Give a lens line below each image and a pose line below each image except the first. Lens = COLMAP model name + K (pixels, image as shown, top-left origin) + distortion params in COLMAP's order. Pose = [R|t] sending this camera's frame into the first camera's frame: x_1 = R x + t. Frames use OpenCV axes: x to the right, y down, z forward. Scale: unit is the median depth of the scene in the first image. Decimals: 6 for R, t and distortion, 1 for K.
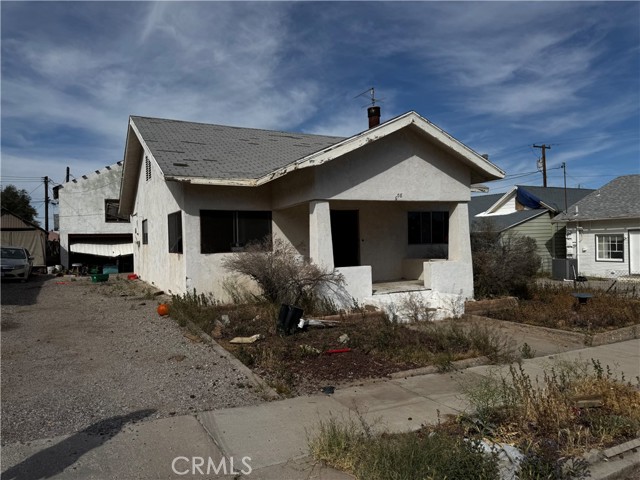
lens RADIAL K [[458.2, 0, 320.0], [0, 458.2, 240.0], [0, 0, 1]] dist [0.006937, 0.003844]
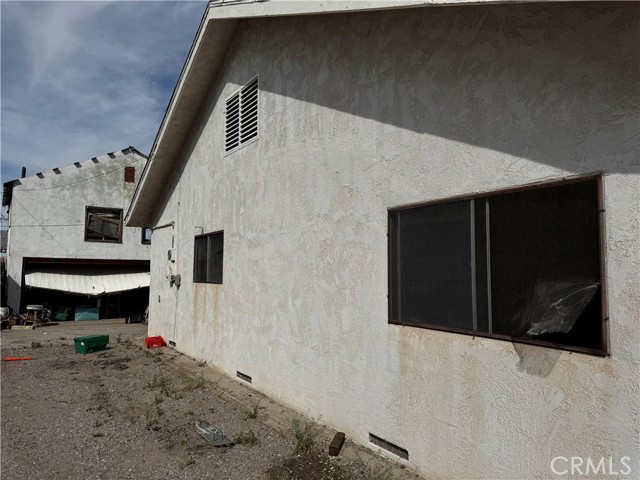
lens RADIAL K [[458.2, 0, 320.0], [0, 458.2, 240.0], [0, 0, 1]] dist [0.006937, 0.003844]
pose [[0.995045, 0.038398, 0.091713, -0.195722], [-0.031688, 0.996789, -0.073537, -0.003020], [-0.094243, 0.070266, 0.993066, 0.322309]]
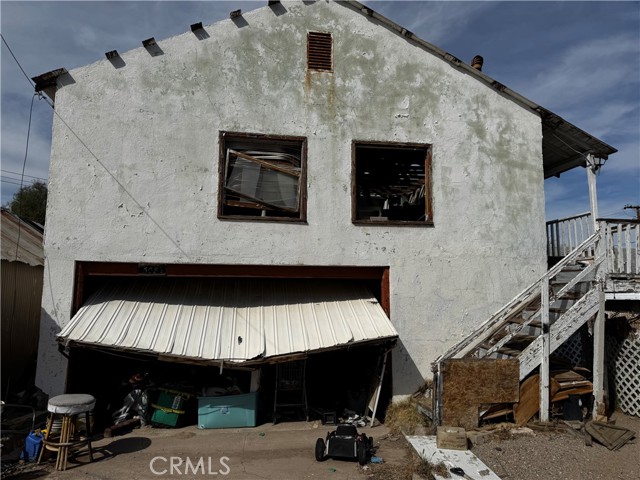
lens RADIAL K [[449.1, 0, 318.3], [0, 449.1, 244.5], [0, 0, 1]] dist [0.066989, -0.082881]
pose [[0.942651, -0.007852, -0.333688, -0.334169], [-0.027425, 0.994521, -0.100876, -0.000929], [0.332652, 0.104242, 0.937271, 0.792560]]
